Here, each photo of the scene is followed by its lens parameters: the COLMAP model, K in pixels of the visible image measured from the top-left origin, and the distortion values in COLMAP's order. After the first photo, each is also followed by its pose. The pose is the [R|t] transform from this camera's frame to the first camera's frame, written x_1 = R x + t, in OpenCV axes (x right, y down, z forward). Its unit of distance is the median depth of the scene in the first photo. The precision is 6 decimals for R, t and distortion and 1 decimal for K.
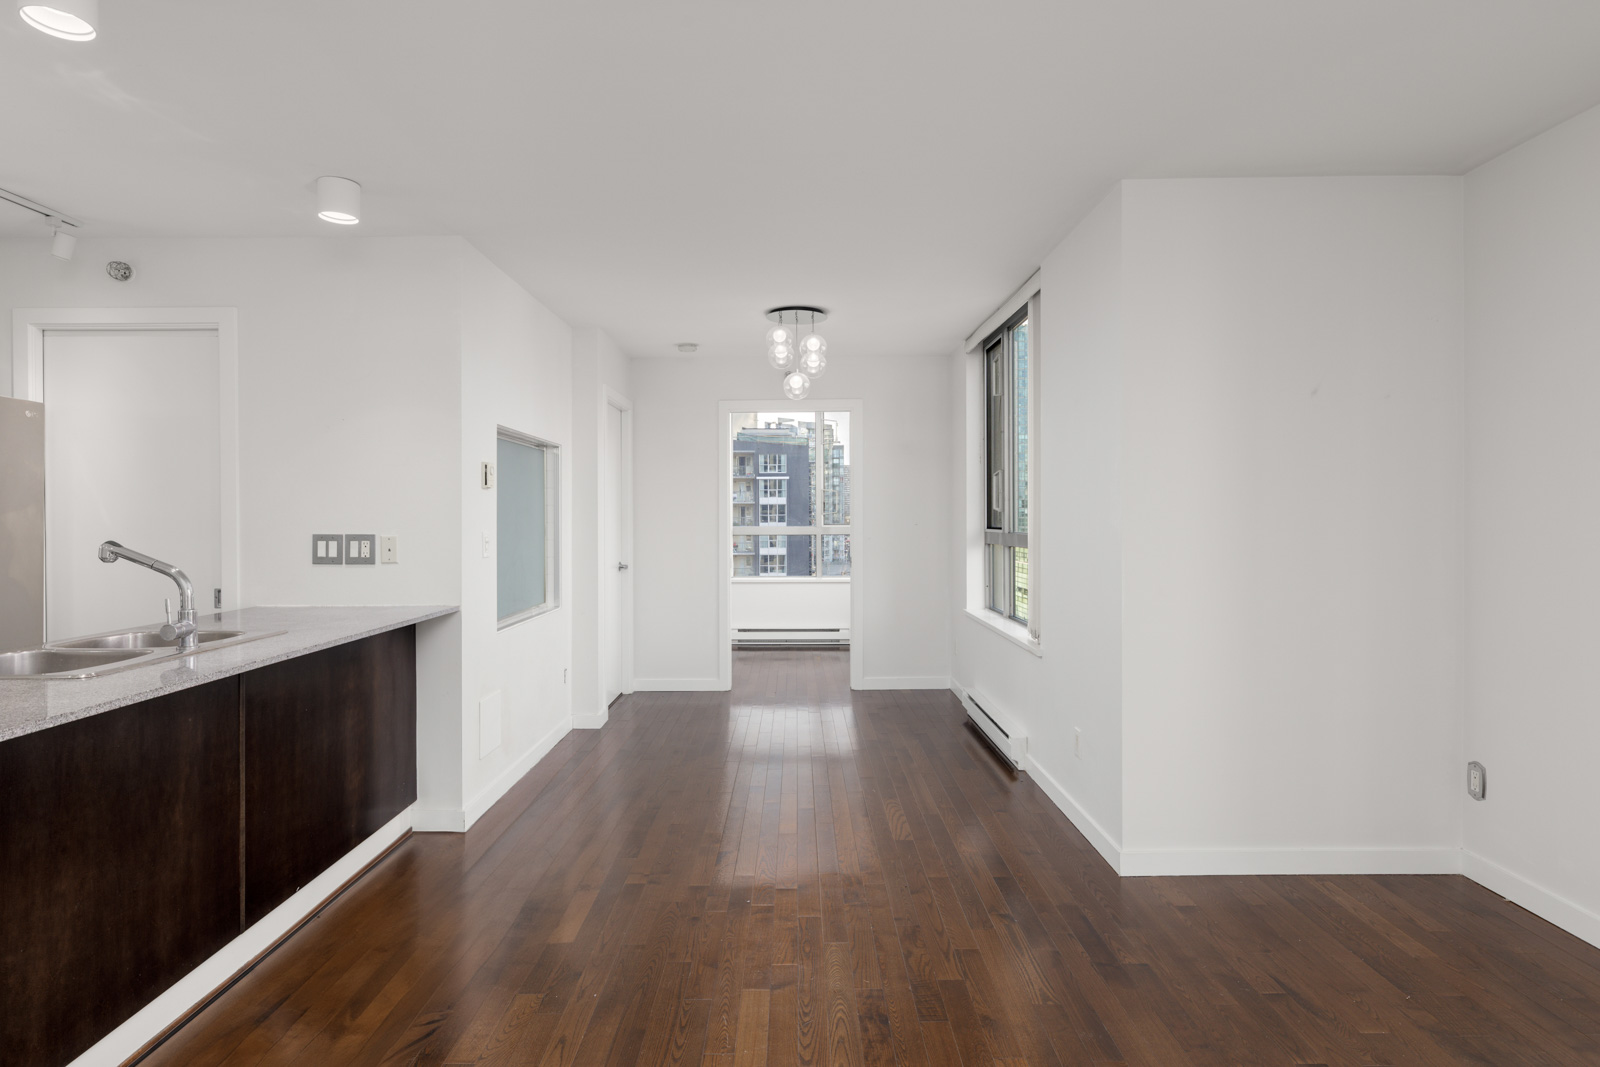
lens RADIAL K [[860.8, 0, 787.8], [0, 860.8, 520.4], [0, 0, 1]] dist [-0.006297, -0.000700]
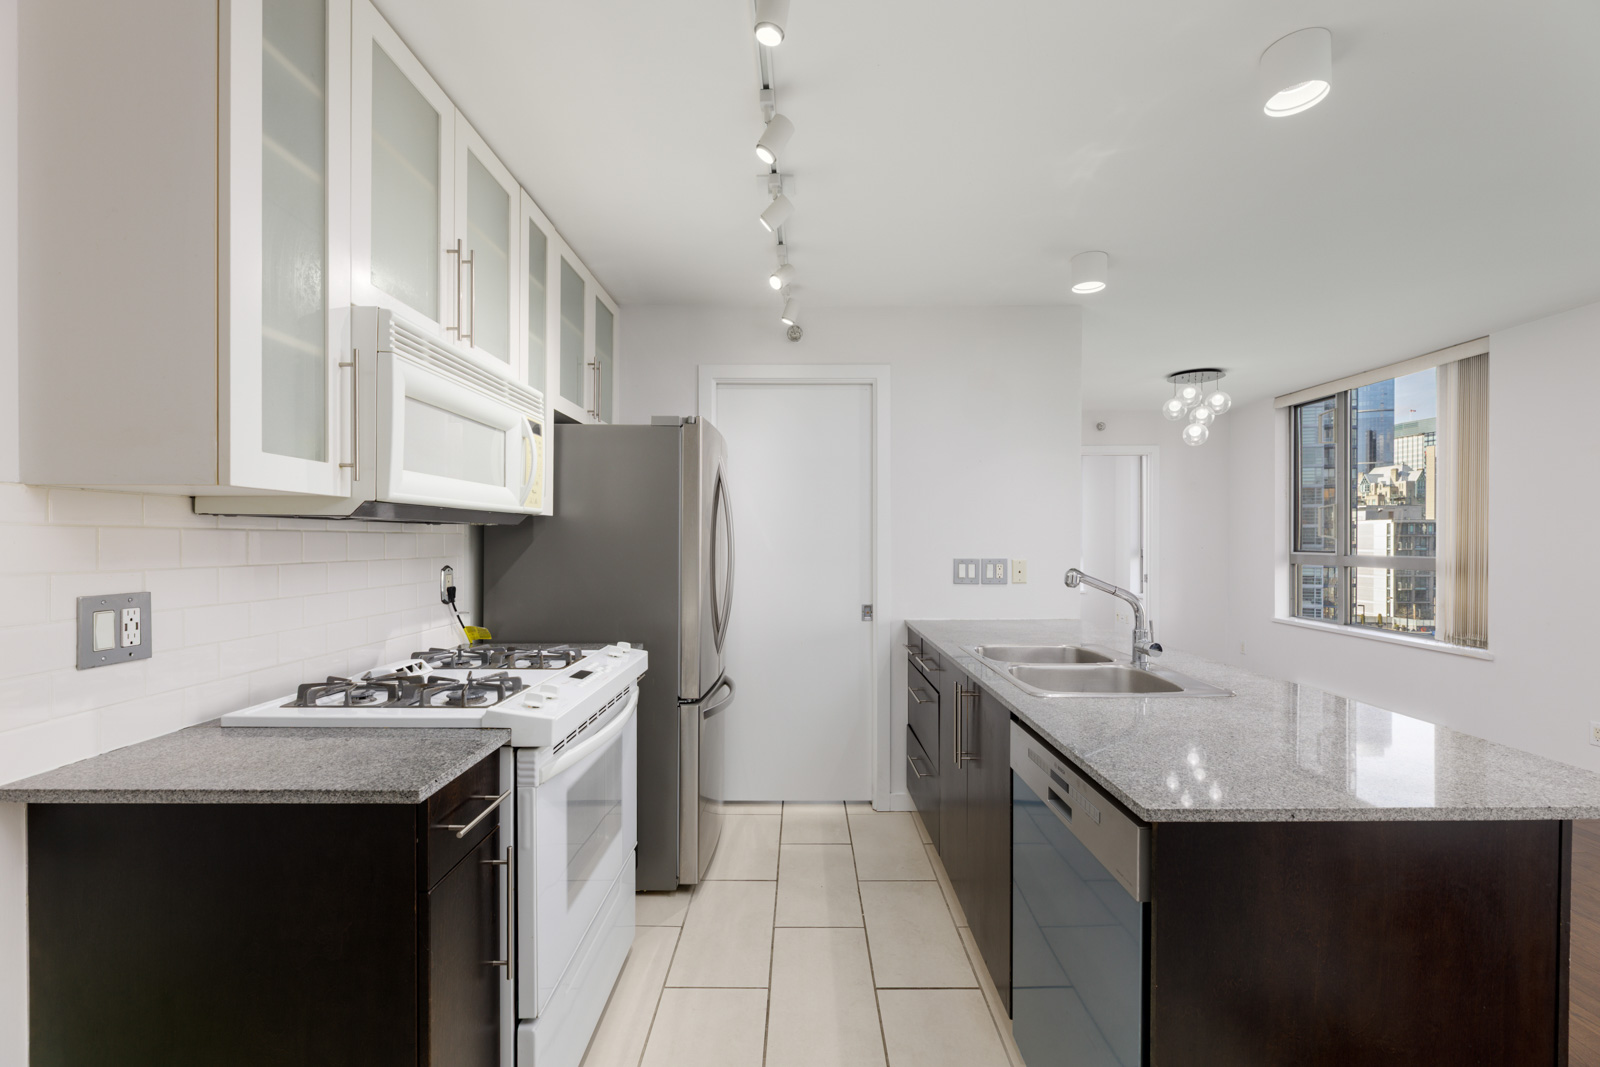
lens RADIAL K [[670.9, 0, 796.8], [0, 670.9, 547.2], [0, 0, 1]] dist [0.001620, -0.000031]
pose [[0.999988, -0.000060, 0.004990, -0.555108], [0.000021, 0.999969, 0.007823, -0.004853], [-0.004990, -0.007823, 0.999957, 0.056776]]
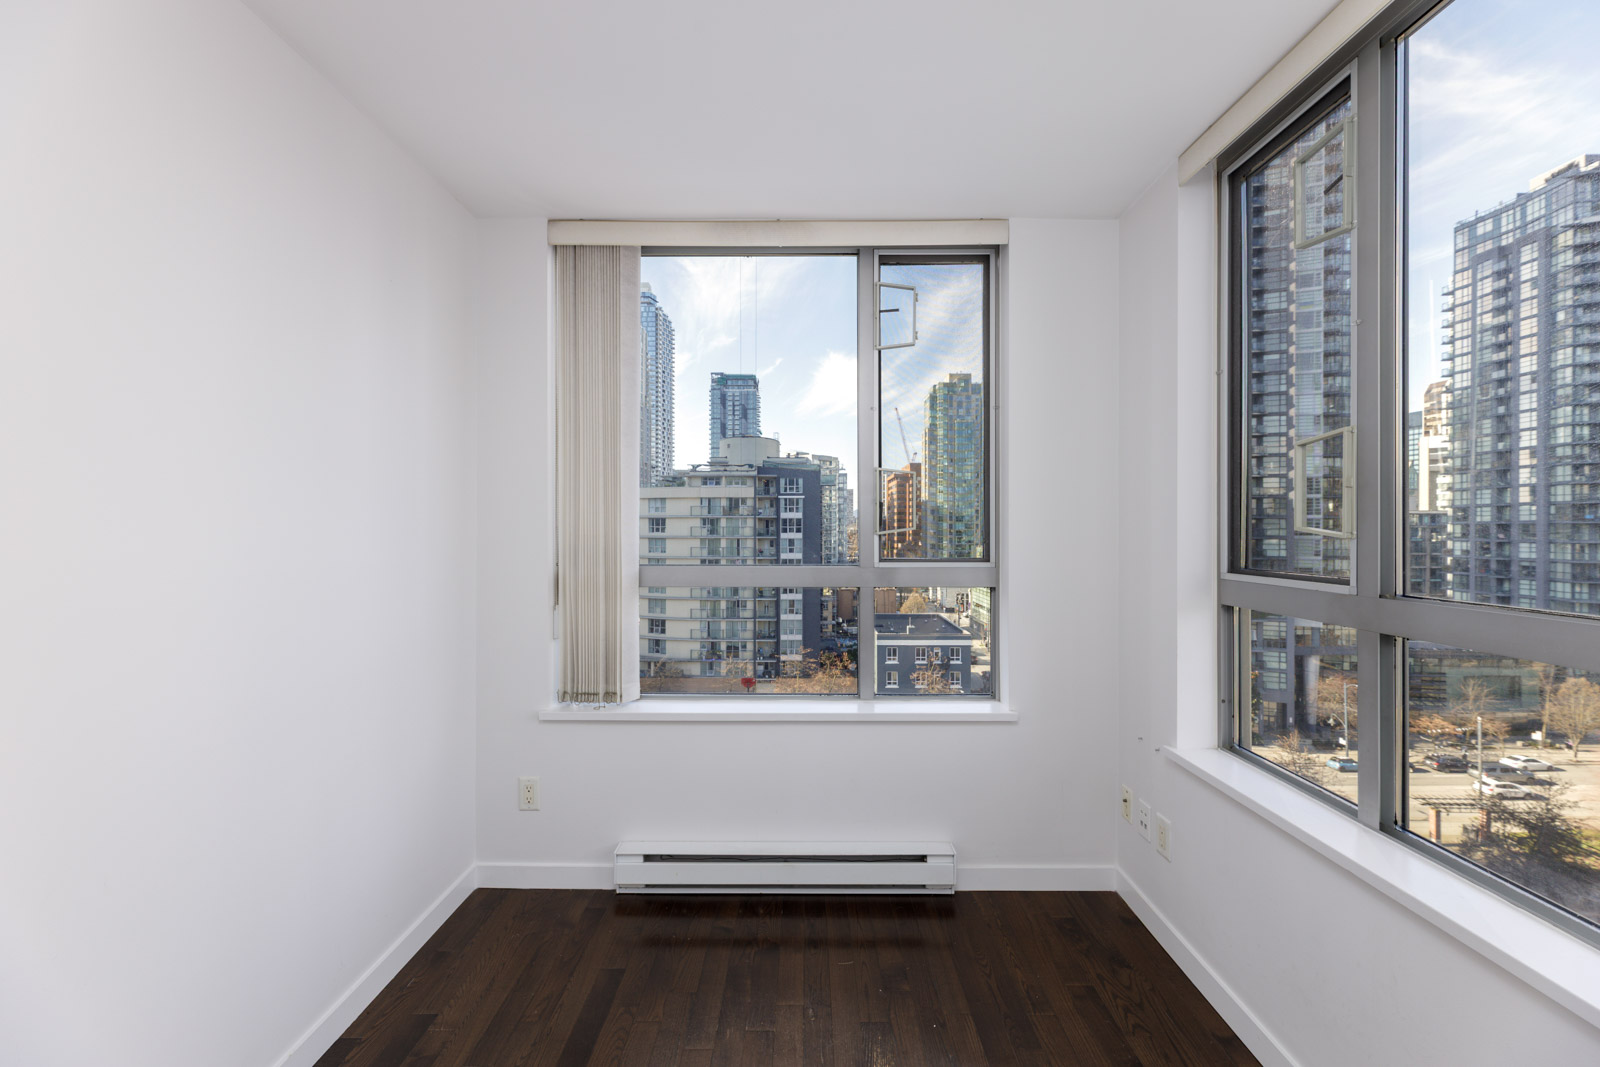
lens RADIAL K [[626.3, 0, 807.1], [0, 626.3, 533.1], [0, 0, 1]] dist [-0.005358, 0.000392]
pose [[0.999986, 0.003185, 0.004131, 0.019199], [-0.003205, 0.999984, 0.004704, -0.023162], [-0.004116, -0.004717, 0.999980, 1.260435]]
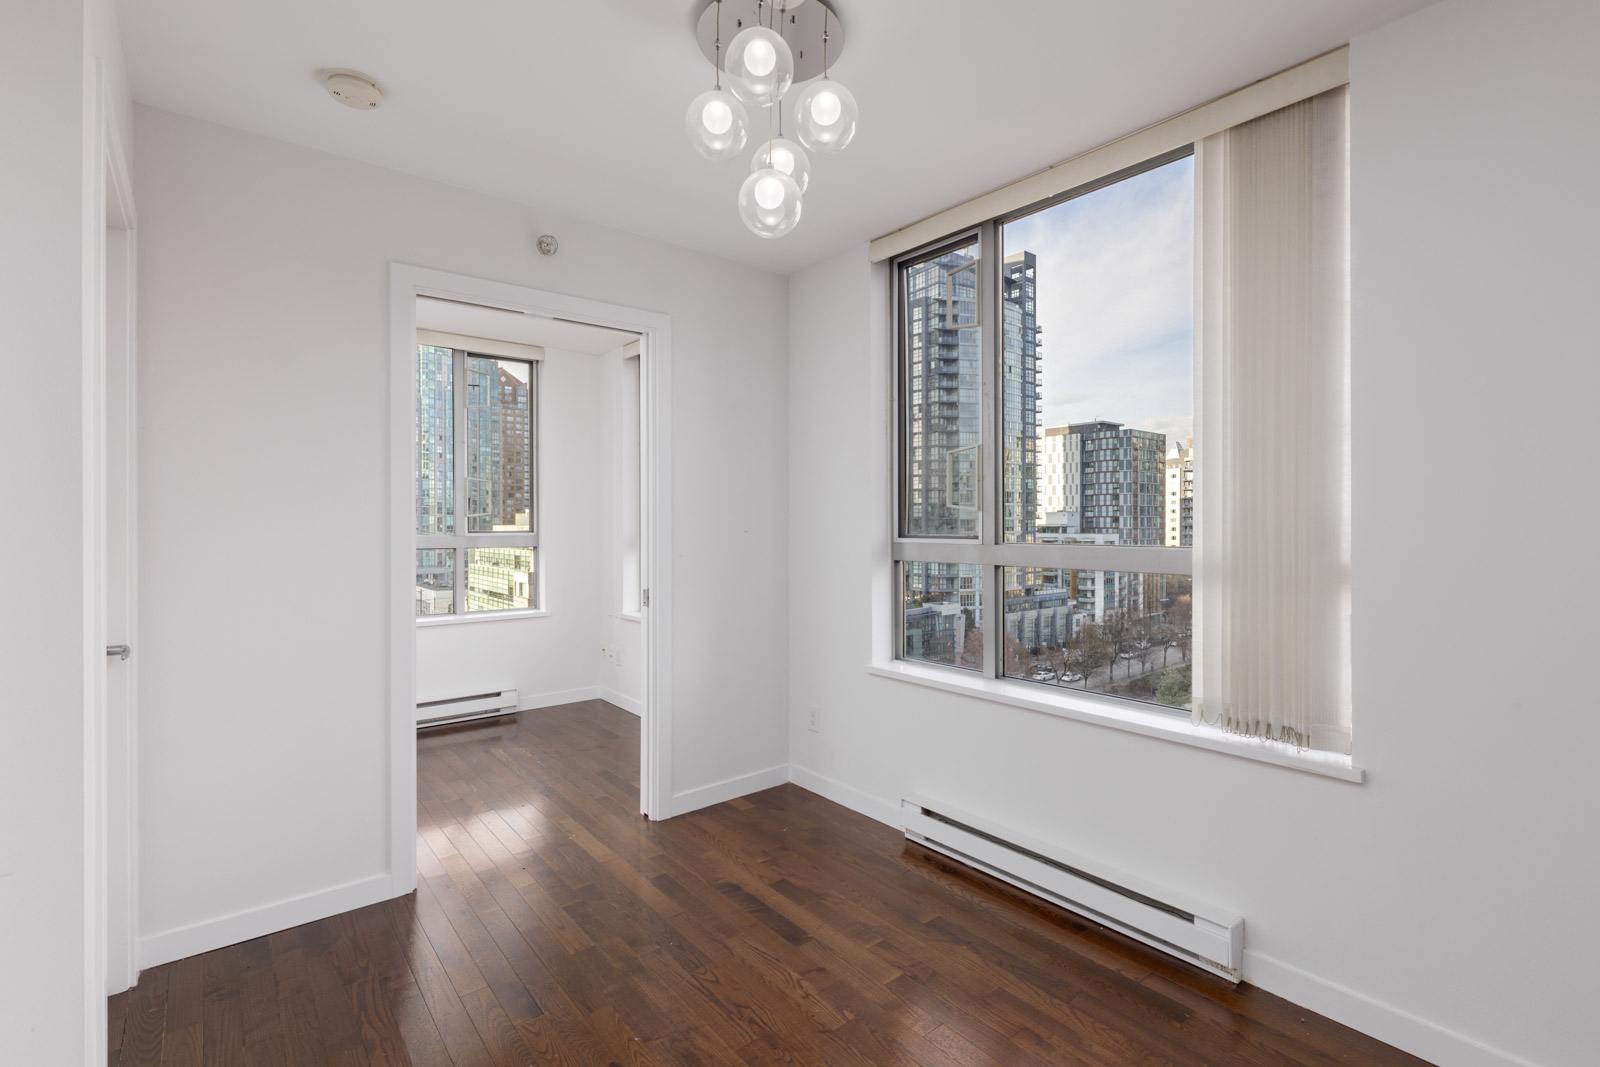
lens RADIAL K [[749.5, 0, 807.7], [0, 749.5, 525.8], [0, 0, 1]] dist [0.002226, -0.001750]
pose [[0.768319, 0.000813, 0.640067, -0.211140], [0.001042, 0.999996, -0.002520, 0.002782], [-0.640067, 0.002603, 0.768315, 0.705135]]
